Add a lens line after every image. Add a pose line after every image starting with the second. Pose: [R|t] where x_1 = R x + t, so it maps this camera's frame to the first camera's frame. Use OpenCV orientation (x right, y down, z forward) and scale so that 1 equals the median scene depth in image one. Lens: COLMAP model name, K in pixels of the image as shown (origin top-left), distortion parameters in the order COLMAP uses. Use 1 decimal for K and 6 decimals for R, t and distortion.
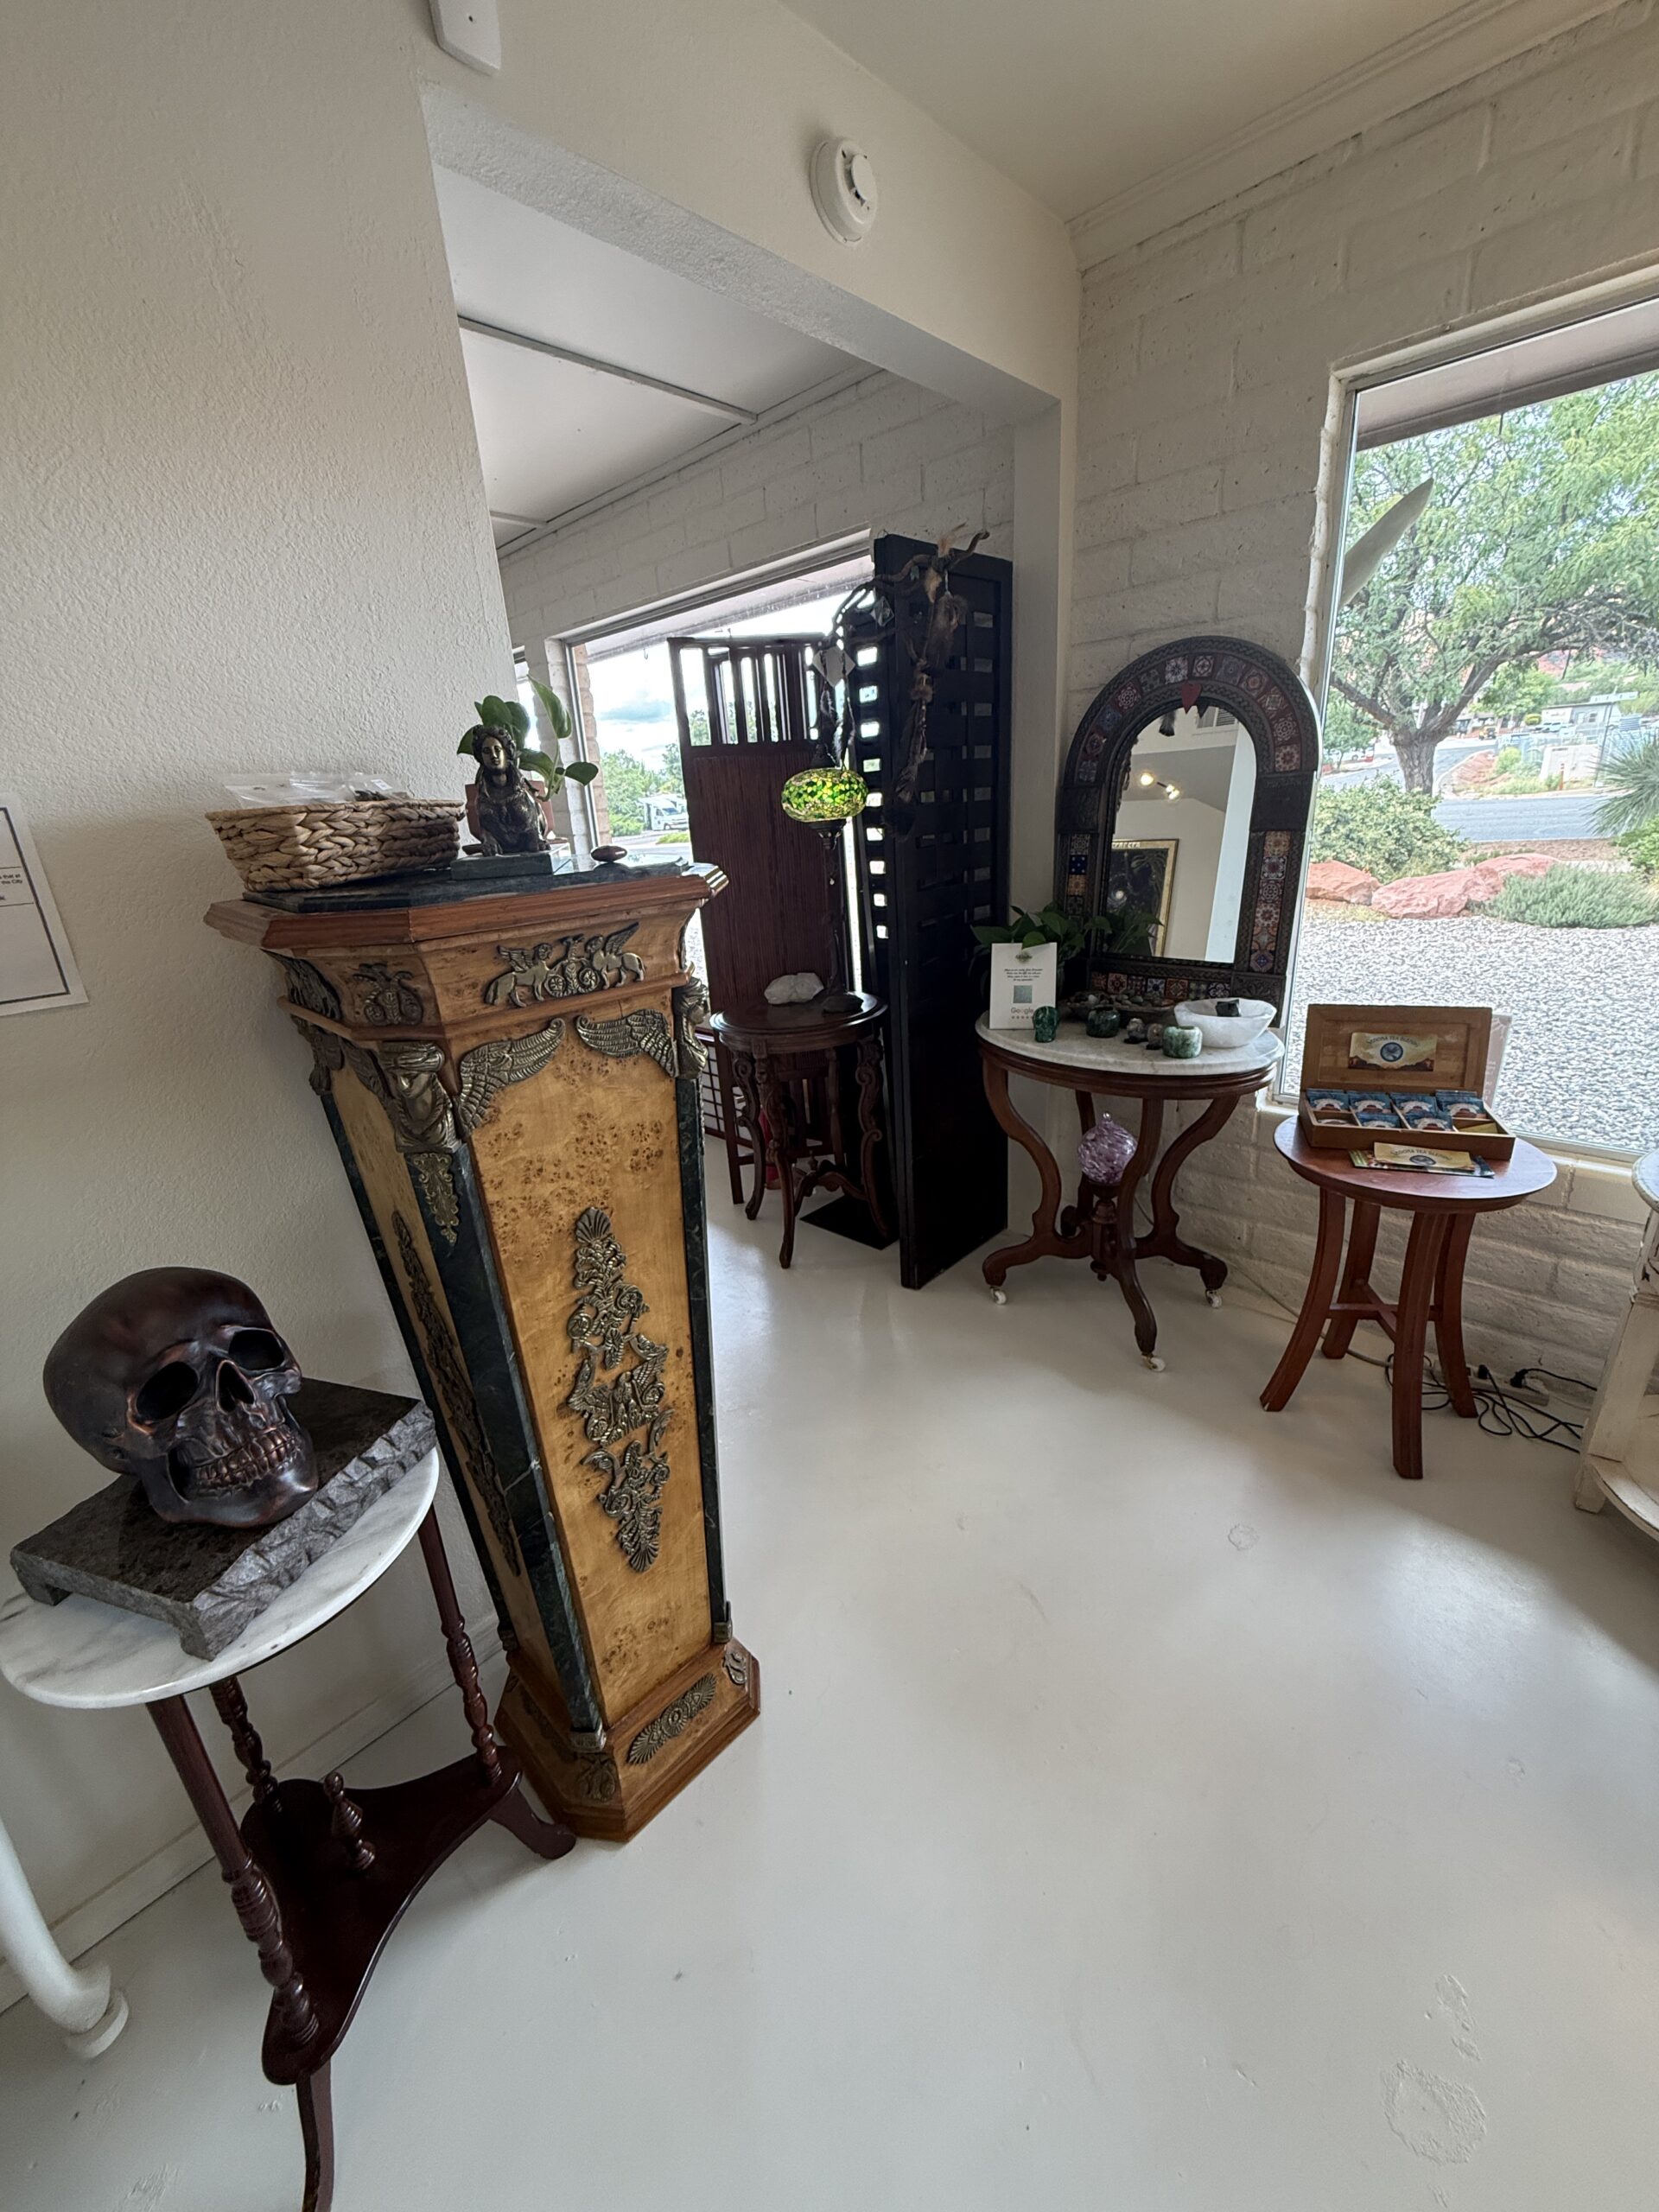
lens RADIAL K [[884.3, 0, 843.1], [0, 884.3, 1104.4], [0, 0, 1]] dist [0.002143, -0.000624]
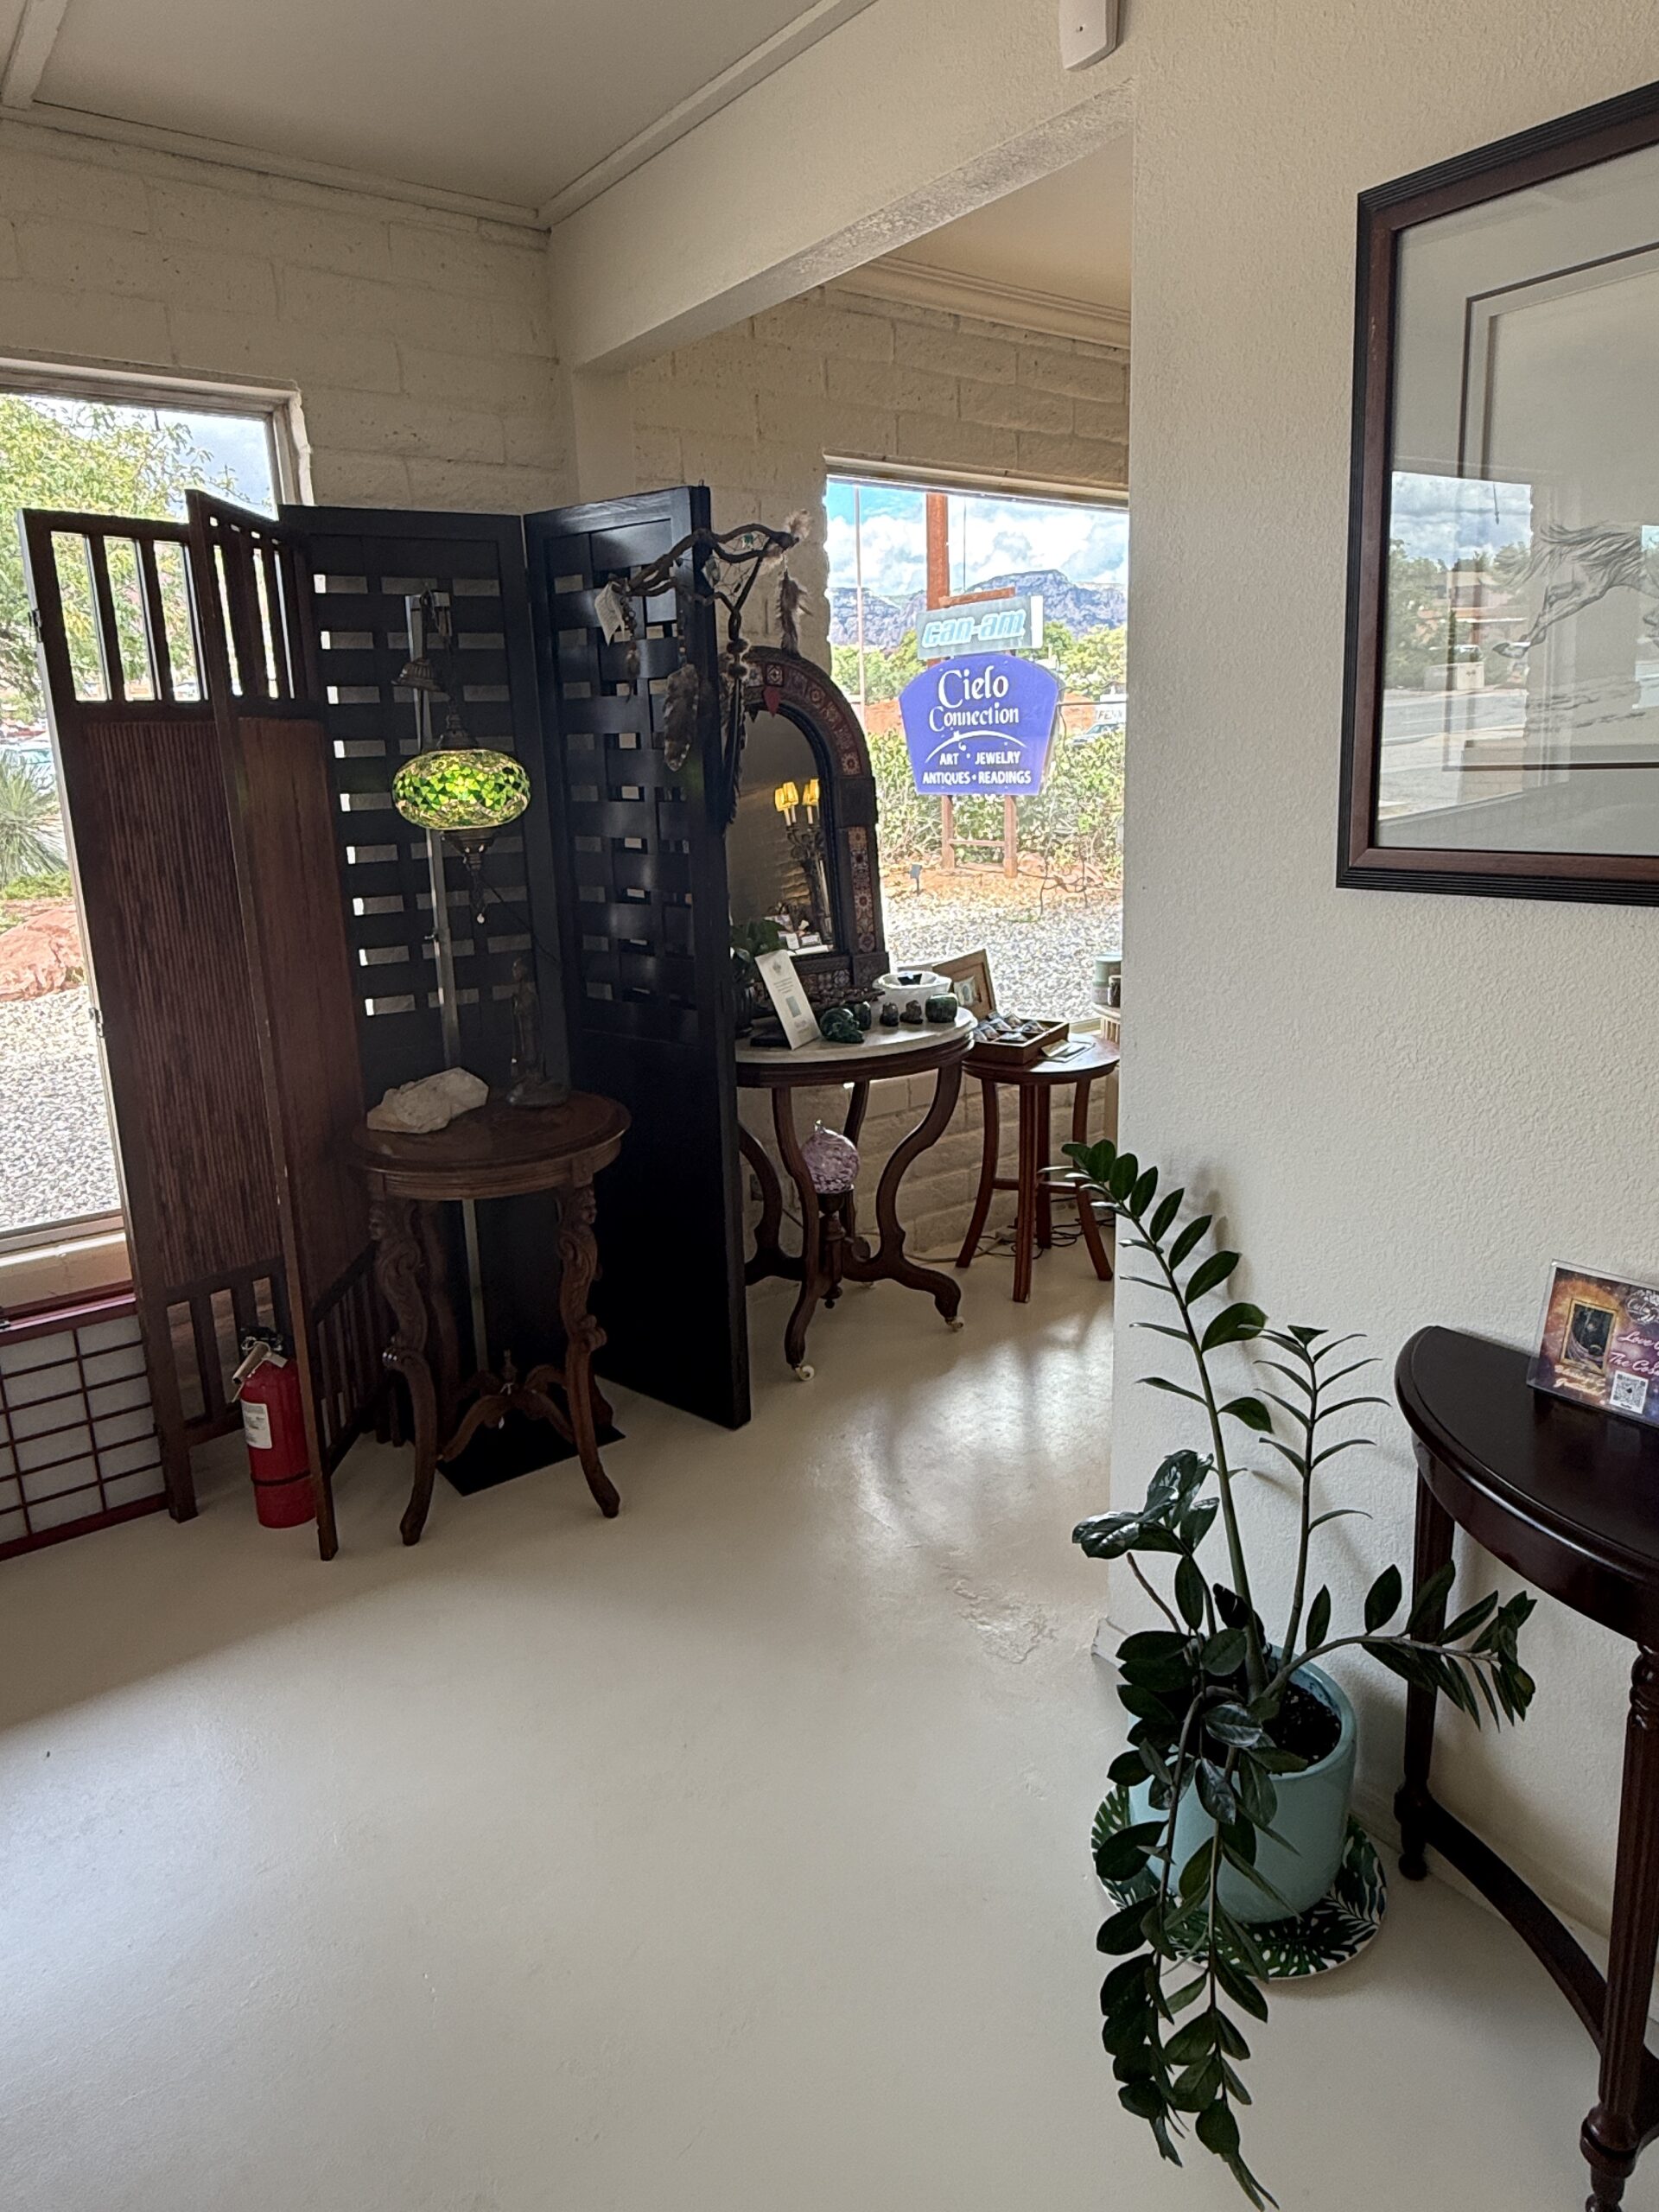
lens RADIAL K [[1378.9, 0, 829.5], [0, 1378.9, 1106.0], [0, 0, 1]] dist [-0.001307, -0.001369]
pose [[0.172186, -0.192777, 0.966017, -1.062921], [0.339256, 0.932275, 0.125573, -0.176269], [-0.924801, 0.306105, 0.225926, 0.624683]]
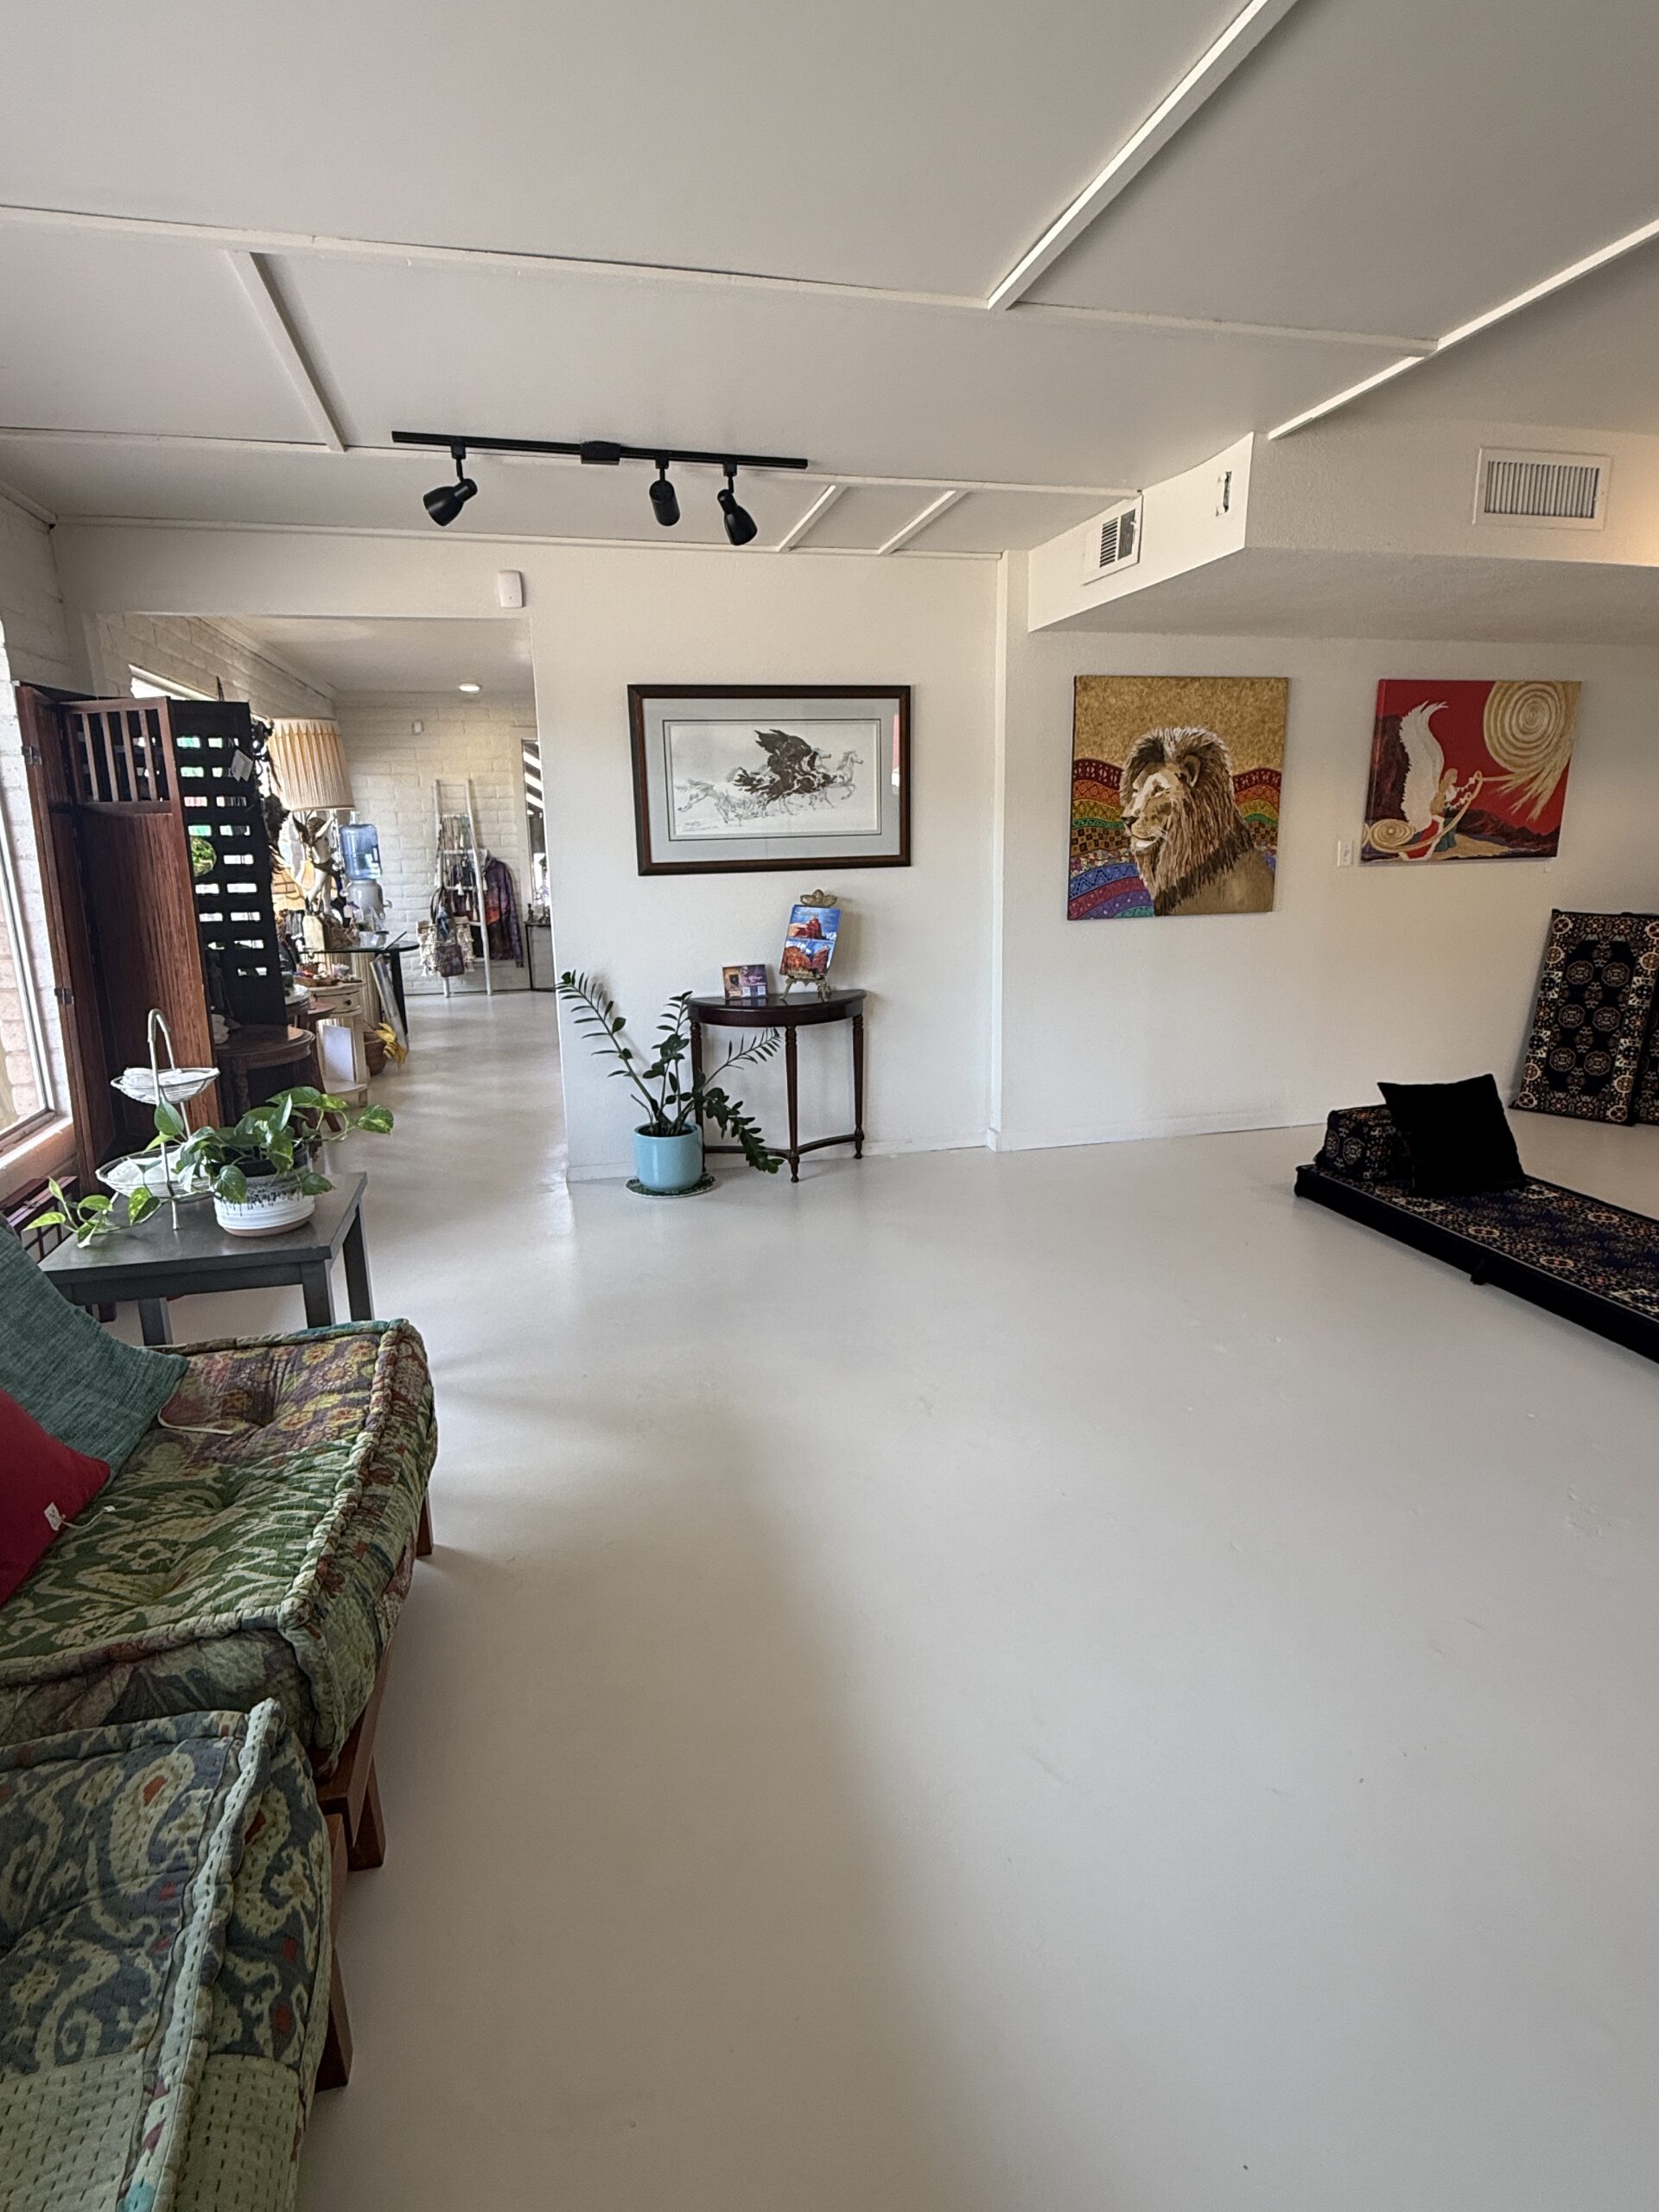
lens RADIAL K [[1168.5, 0, 829.5], [0, 1168.5, 1106.0], [0, 0, 1]] dist [-0.000354, 0.001167]
pose [[-0.837548, -0.055832, 0.543504, -1.662263], [0.239861, 0.856203, 0.457583, -0.575958], [-0.490898, 0.513613, -0.703719, 1.871231]]
